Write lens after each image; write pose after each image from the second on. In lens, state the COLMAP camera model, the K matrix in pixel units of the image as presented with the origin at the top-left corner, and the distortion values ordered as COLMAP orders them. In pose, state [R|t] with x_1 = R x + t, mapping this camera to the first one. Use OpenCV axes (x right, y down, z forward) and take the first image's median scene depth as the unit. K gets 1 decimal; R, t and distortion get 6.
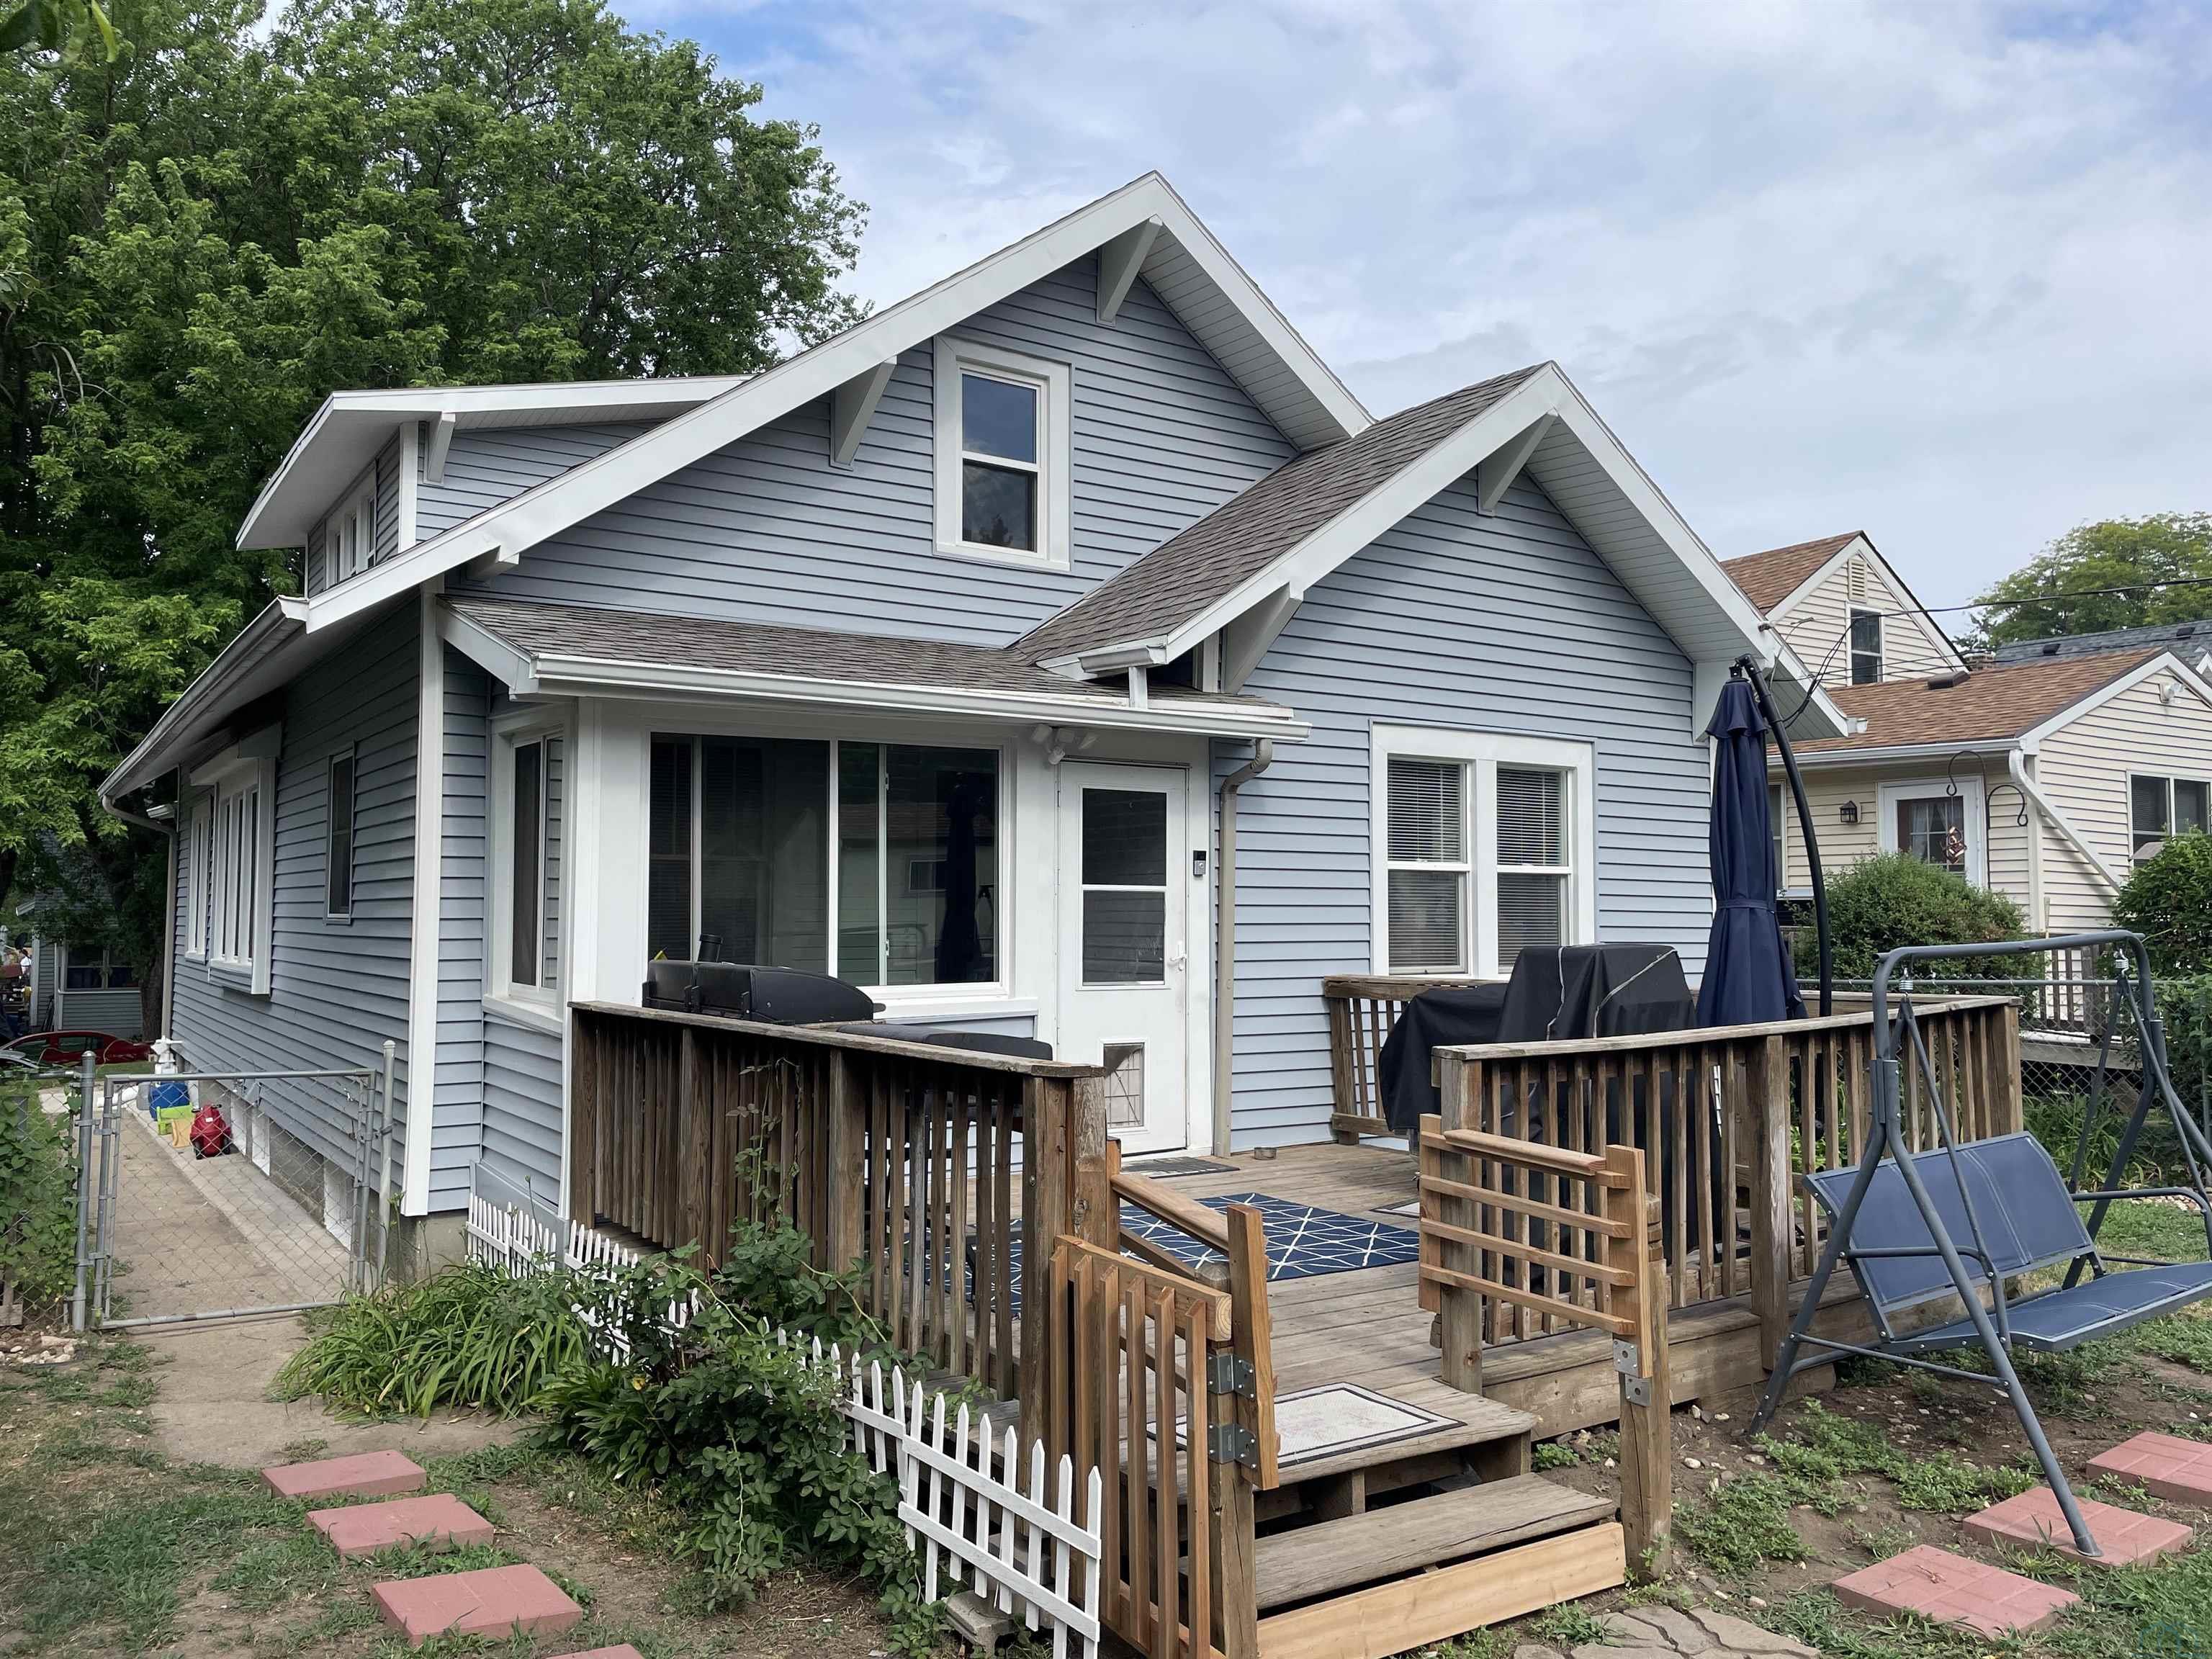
lens RADIAL K [[1667.2, 0, 1109.7], [0, 1667.2, 805.9], [0, 0, 1]] dist [0.082458, -0.113440]
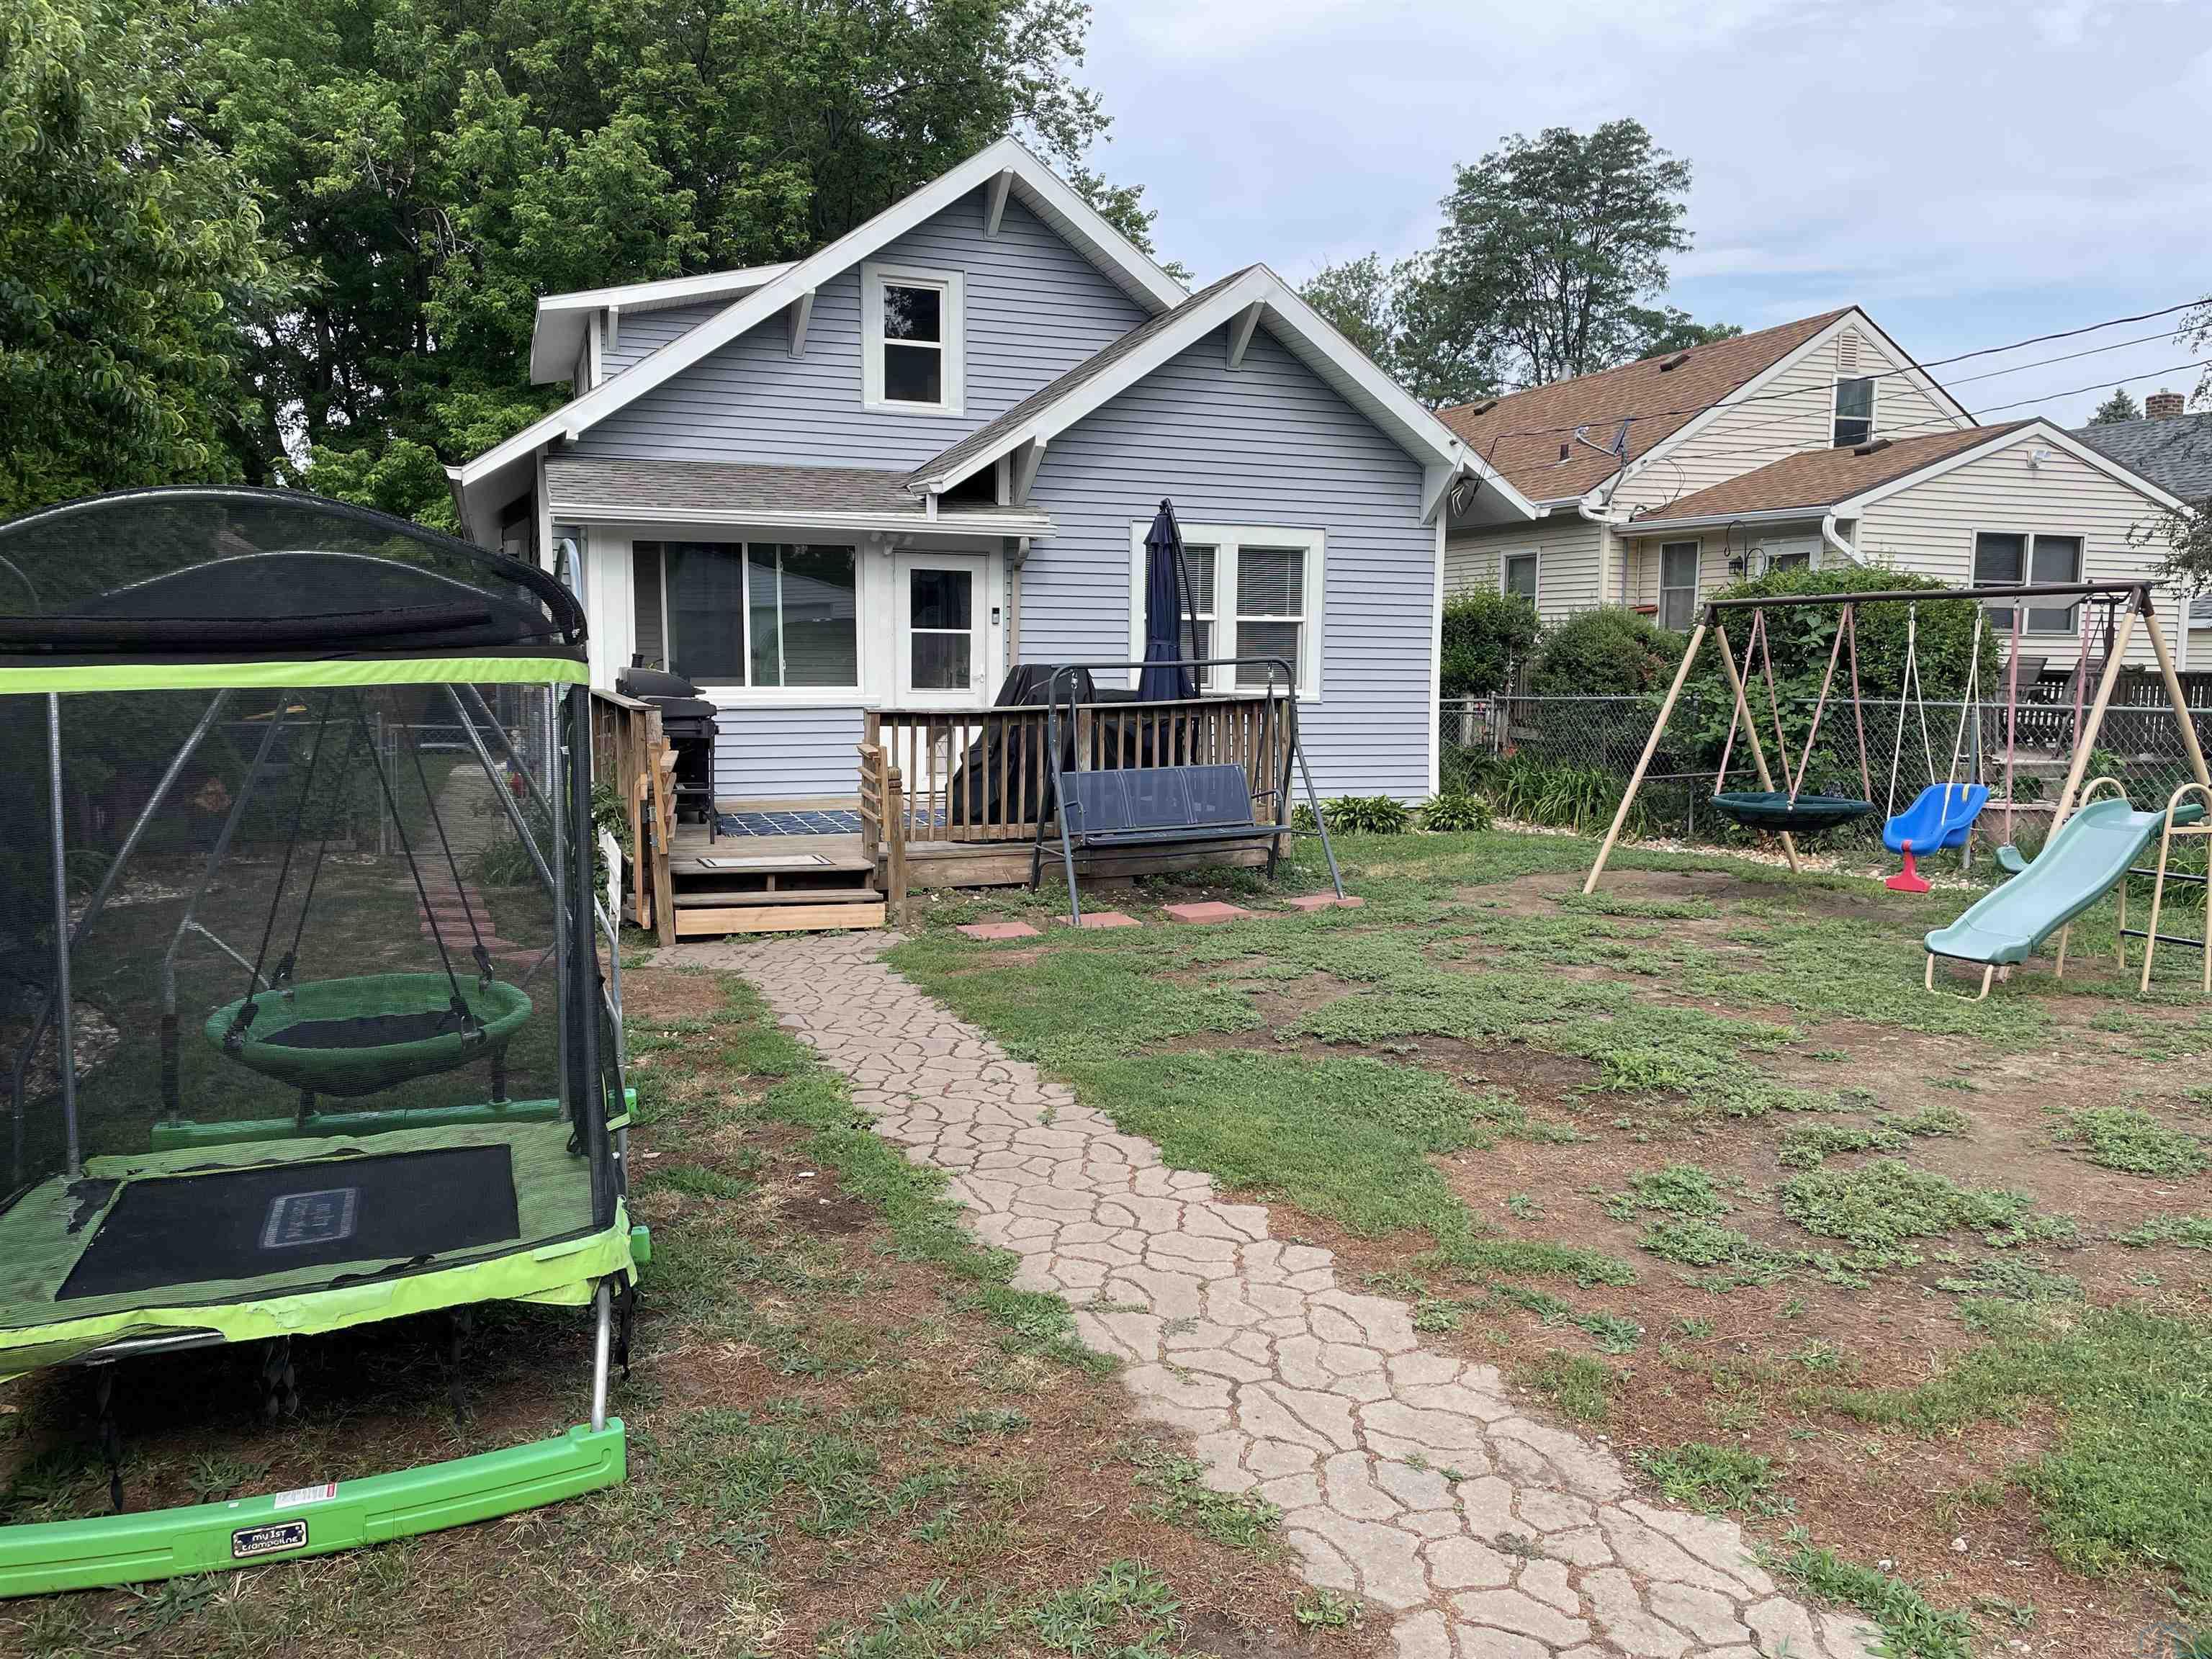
lens RADIAL K [[1647.9, 0, 1115.1], [0, 1647.9, 822.3], [0, 0, 1]] dist [0.083175, -0.111947]
pose [[0.970899, 0.033807, -0.237090, 0.471277], [0.007011, 0.985550, 0.169241, -0.032075], [0.239385, -0.165978, 0.956633, -0.448259]]
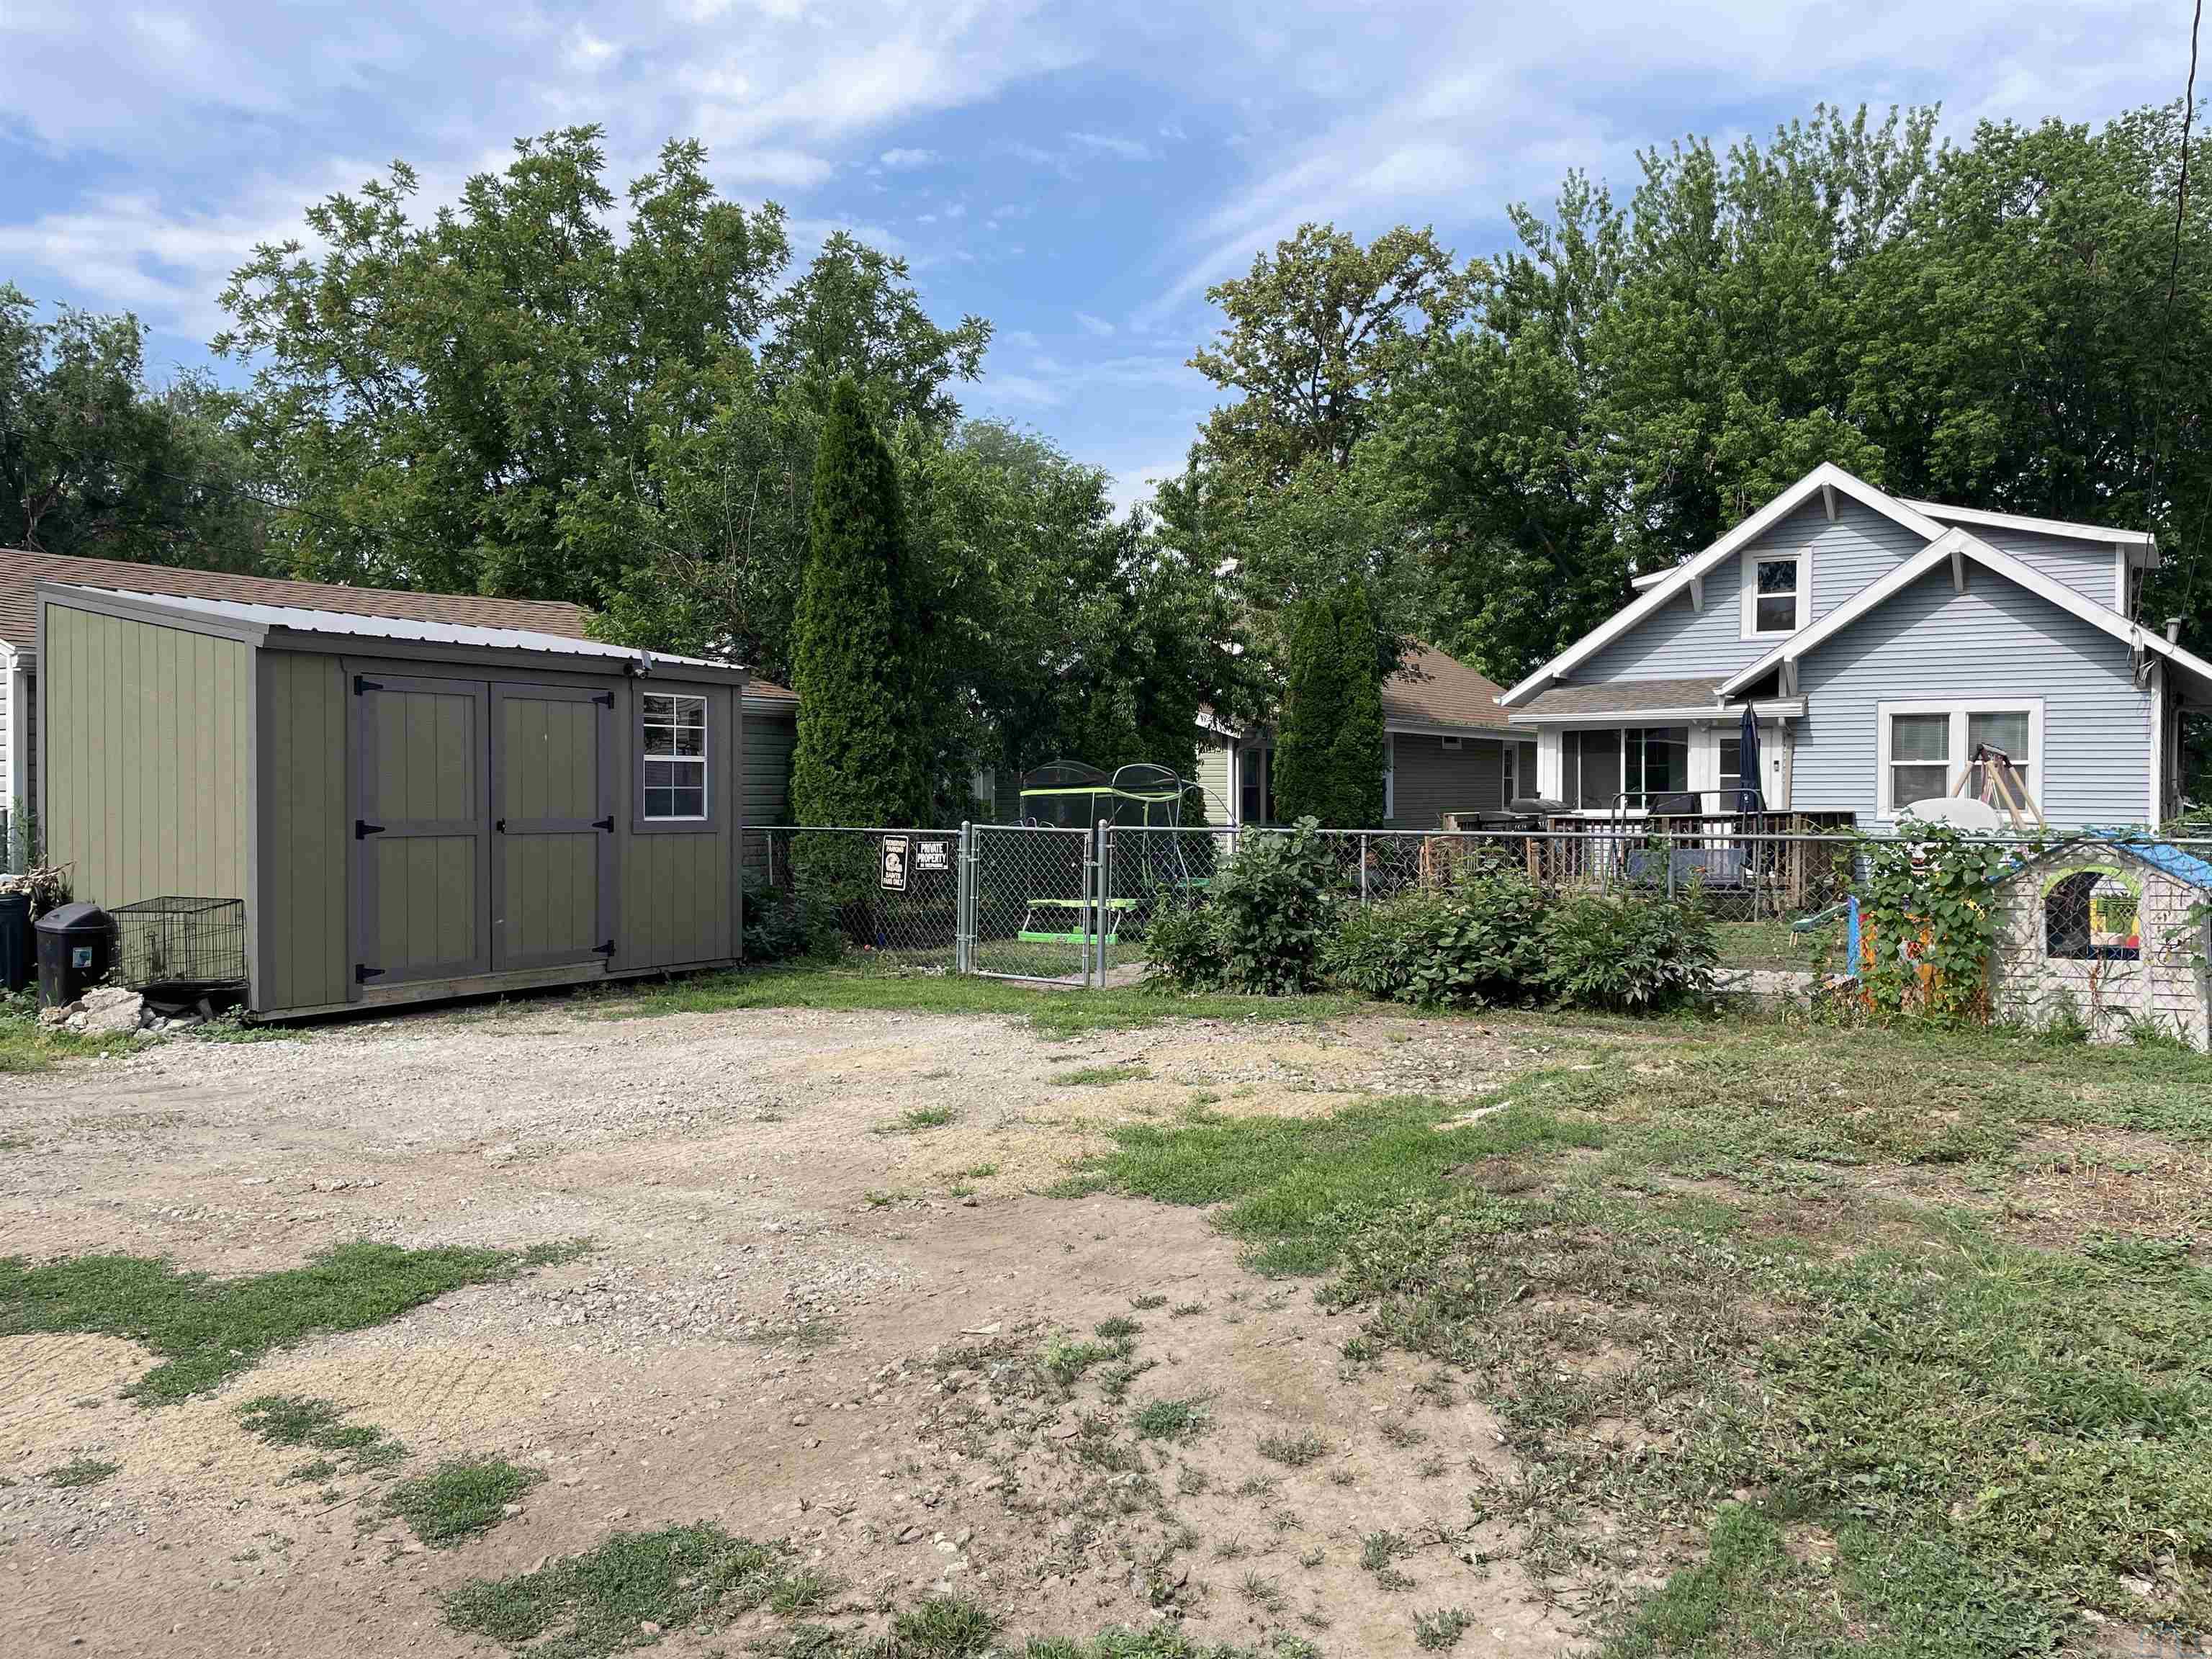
lens RADIAL K [[1647.9, 0, 1115.1], [0, 1647.9, 822.3], [0, 0, 1]] dist [0.083175, -0.111947]
pose [[0.418683, 0.004835, -0.908119, 1.665450], [0.064312, 0.997317, 0.034961, -0.029040], [0.905852, -0.073041, 0.417249, -0.841036]]
